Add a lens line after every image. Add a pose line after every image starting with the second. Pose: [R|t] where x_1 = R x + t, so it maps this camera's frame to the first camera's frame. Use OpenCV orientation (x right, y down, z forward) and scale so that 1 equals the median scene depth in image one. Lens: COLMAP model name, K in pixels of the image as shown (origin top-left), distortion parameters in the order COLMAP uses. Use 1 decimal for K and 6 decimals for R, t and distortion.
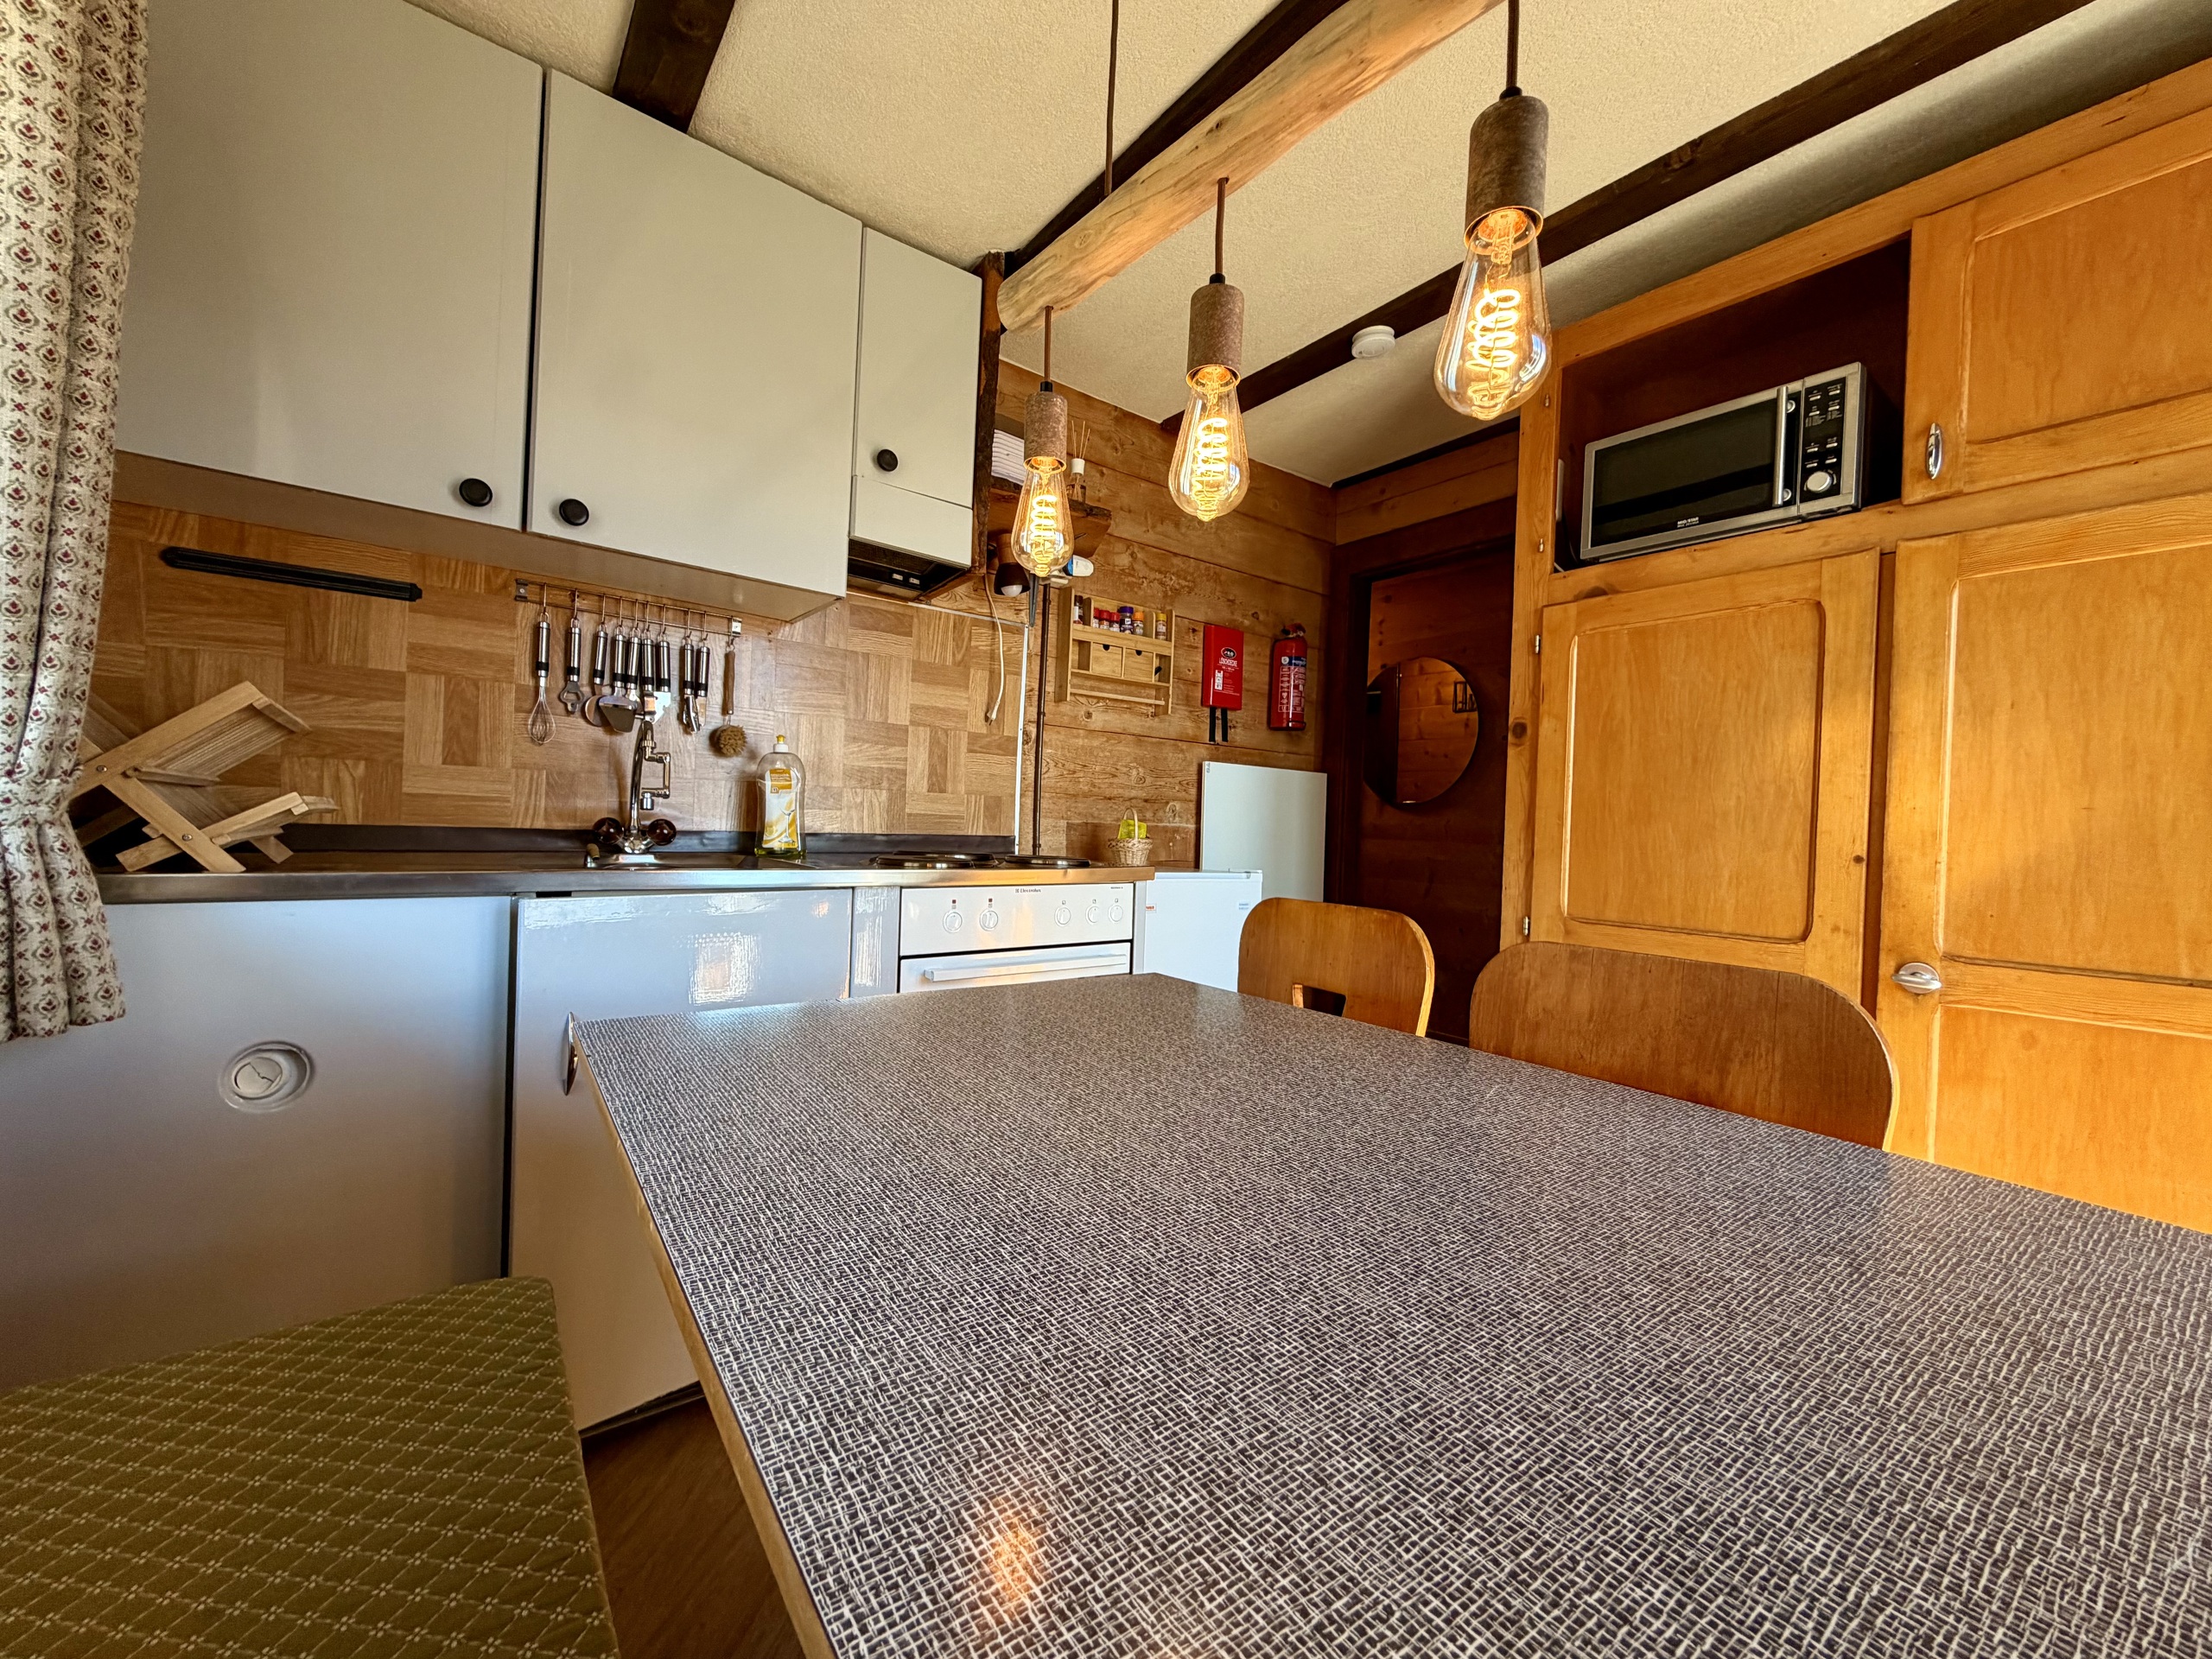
lens RADIAL K [[886.2, 0, 1107.8], [0, 886.2, 828.1], [0, 0, 1]] dist [-0.000748, -0.000999]
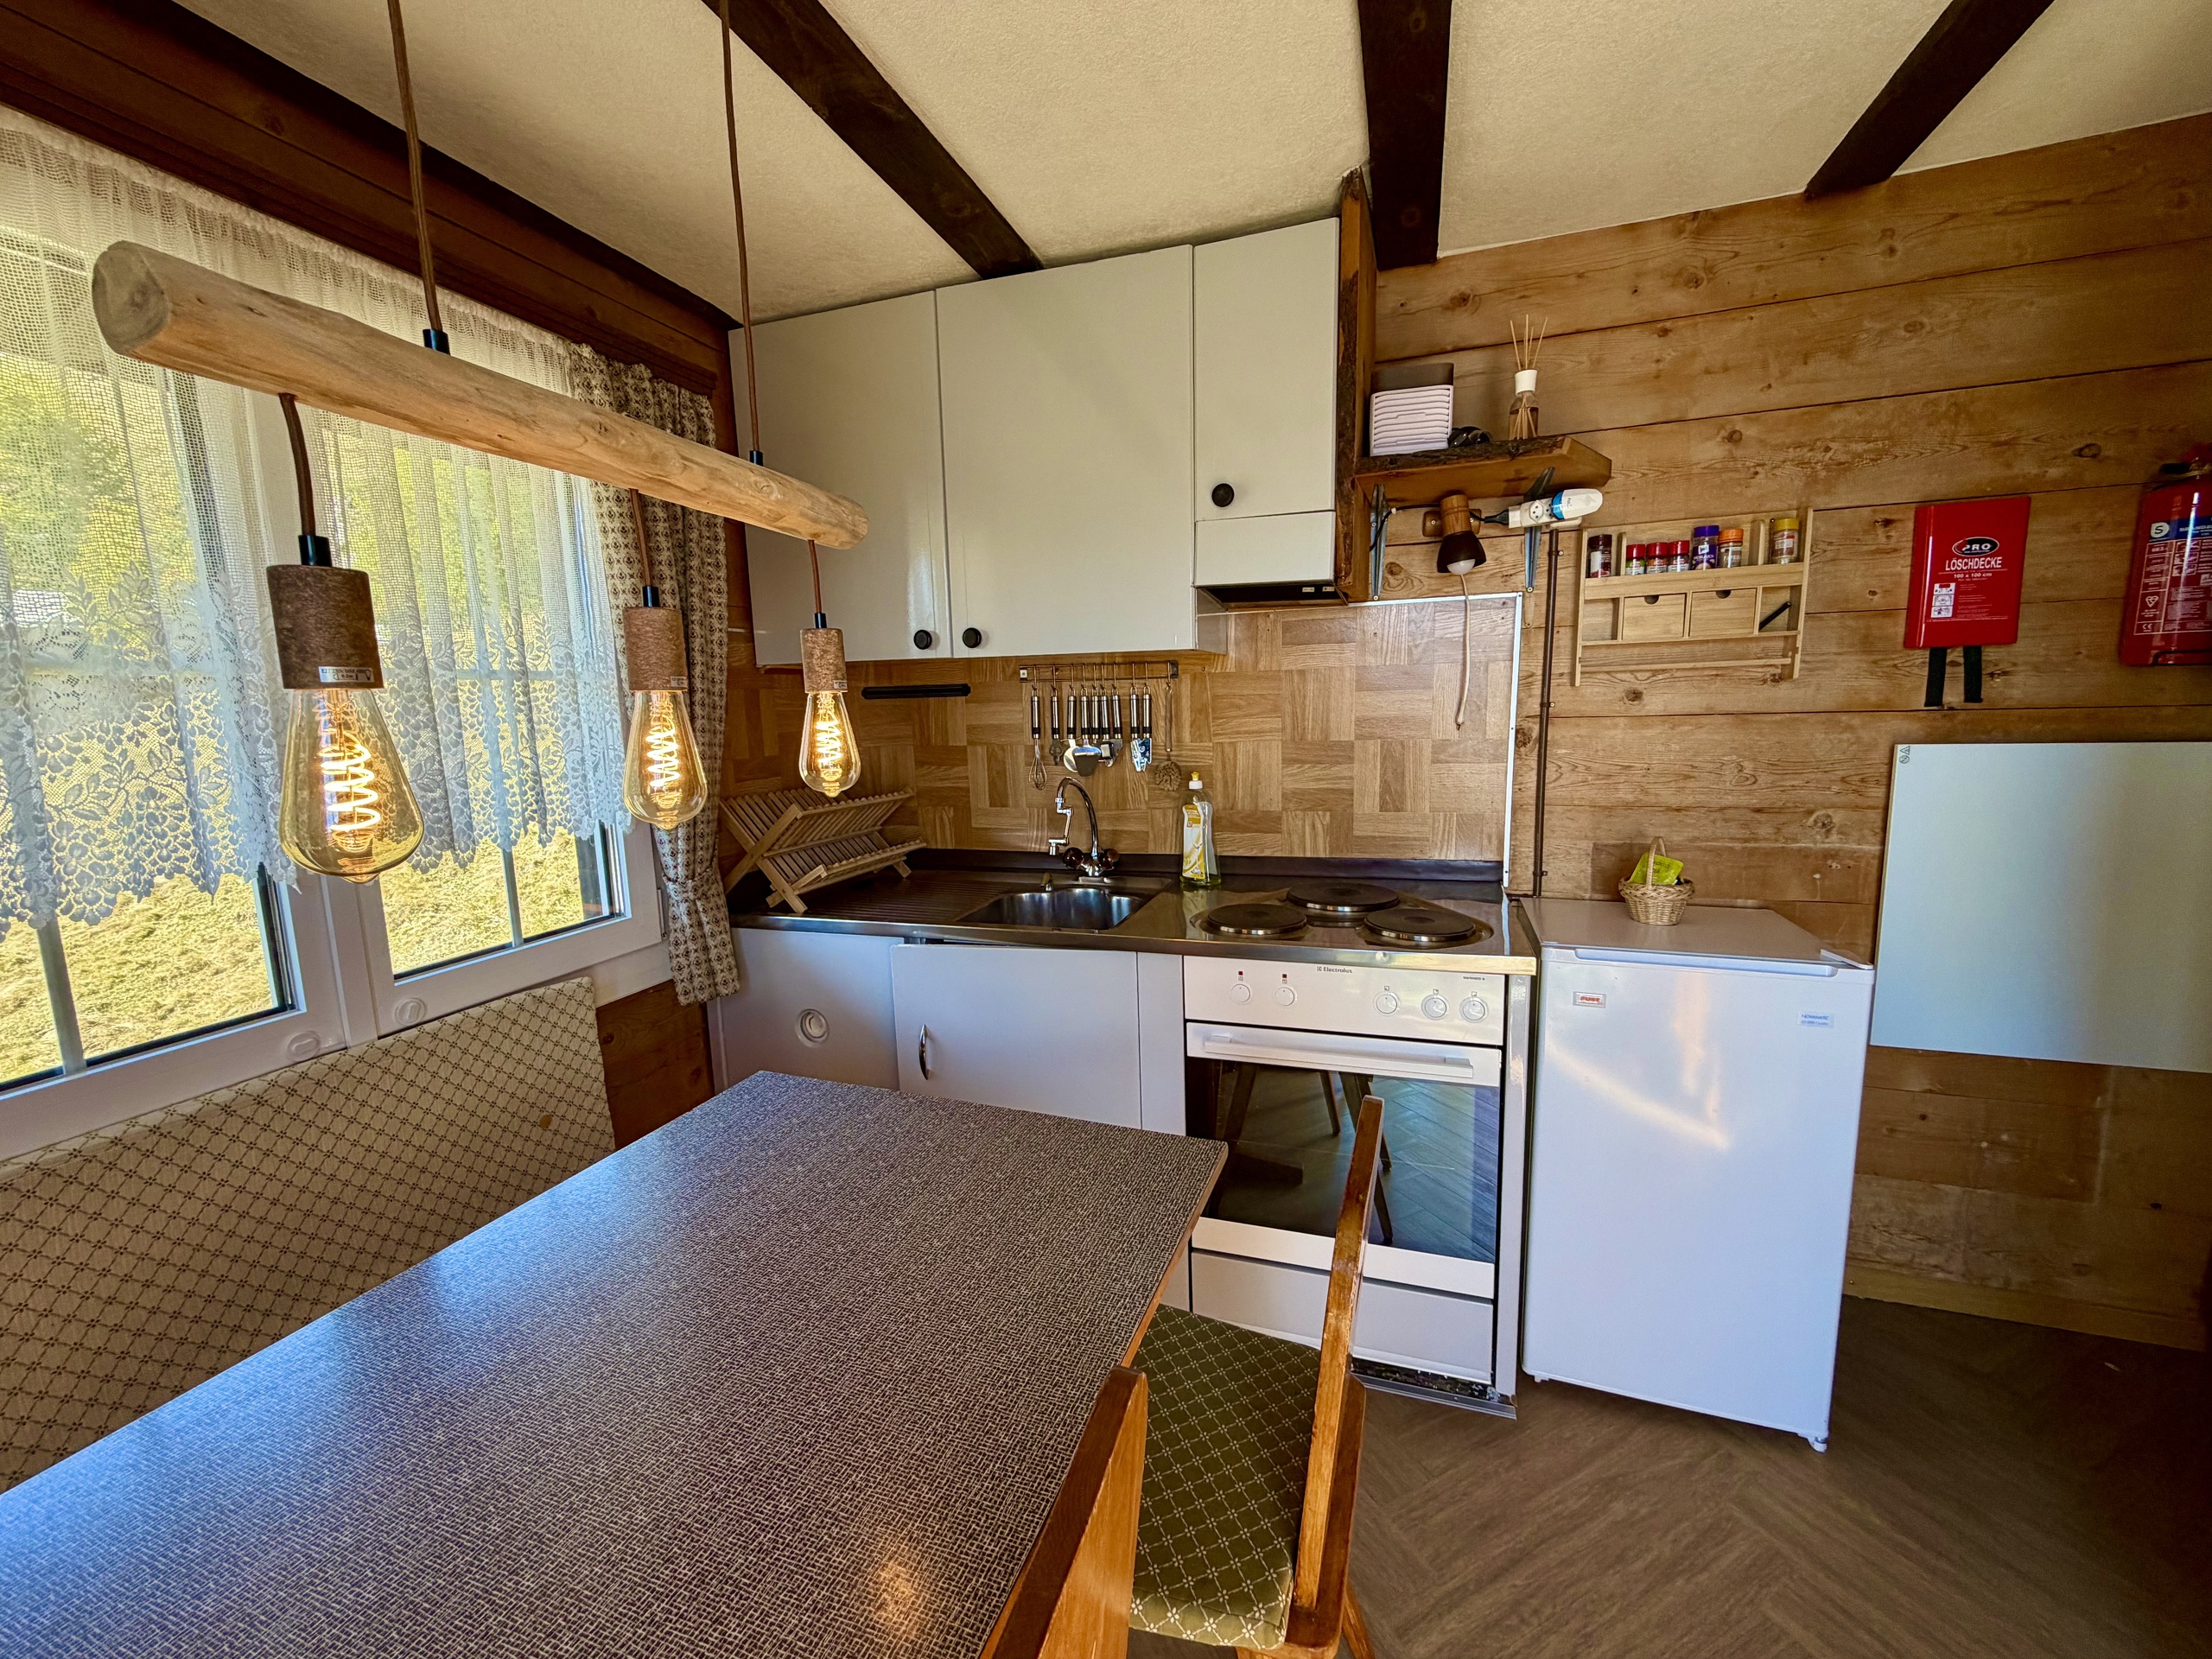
lens RADIAL K [[886.2, 0, 1096.4], [0, 886.2, 830.0], [0, 0, 1]] dist [-0.000748, -0.000999]
pose [[0.546369, 0.069600, -0.834648, 0.349568], [0.047970, 0.992305, 0.114148, -0.123625], [0.836170, -0.102405, 0.538826, 0.239817]]
